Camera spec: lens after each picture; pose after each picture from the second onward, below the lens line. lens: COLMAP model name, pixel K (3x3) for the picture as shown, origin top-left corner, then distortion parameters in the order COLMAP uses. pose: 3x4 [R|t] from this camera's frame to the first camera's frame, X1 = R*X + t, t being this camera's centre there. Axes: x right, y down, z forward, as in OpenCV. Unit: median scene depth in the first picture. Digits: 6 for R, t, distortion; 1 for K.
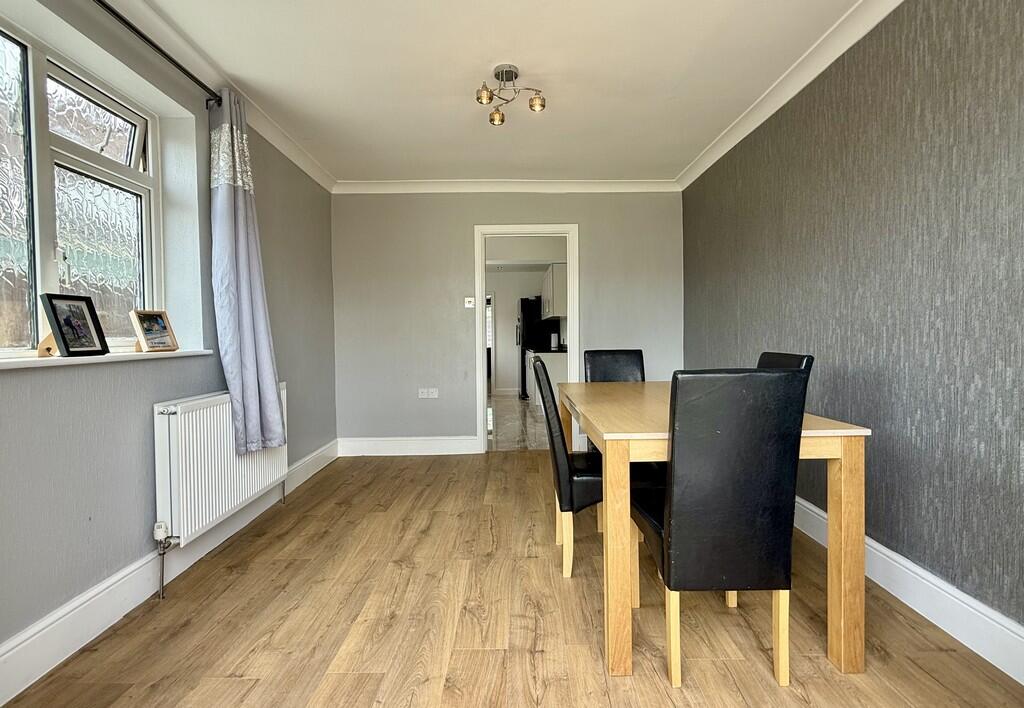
lens RADIAL K [[494.5, 0, 512.0], [0, 494.5, 354.0], [0, 0, 1]] dist [-0.000206, -0.000200]
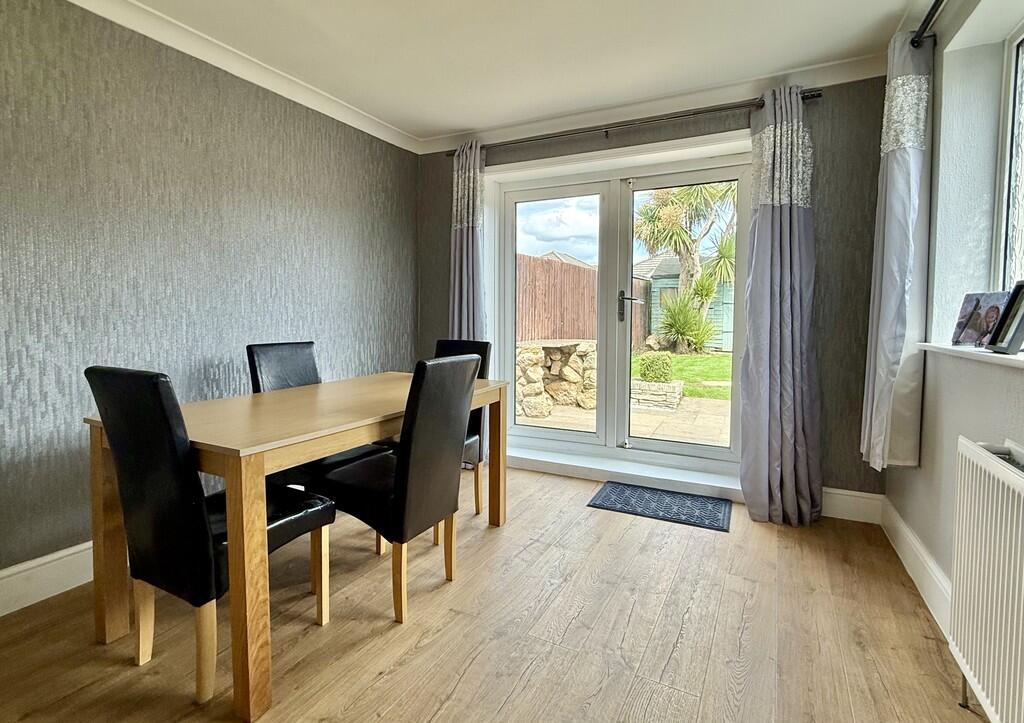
lens RADIAL K [[489.0, 0, 513.0], [0, 489.0, 339.4], [0, 0, 1]] dist [-0.000284, -0.000063]
pose [[-0.889291, -0.017623, 0.457003, -0.463437], [0.020611, 0.996698, 0.078542, -0.094942], [-0.456878, 0.079266, -0.885991, 1.932912]]
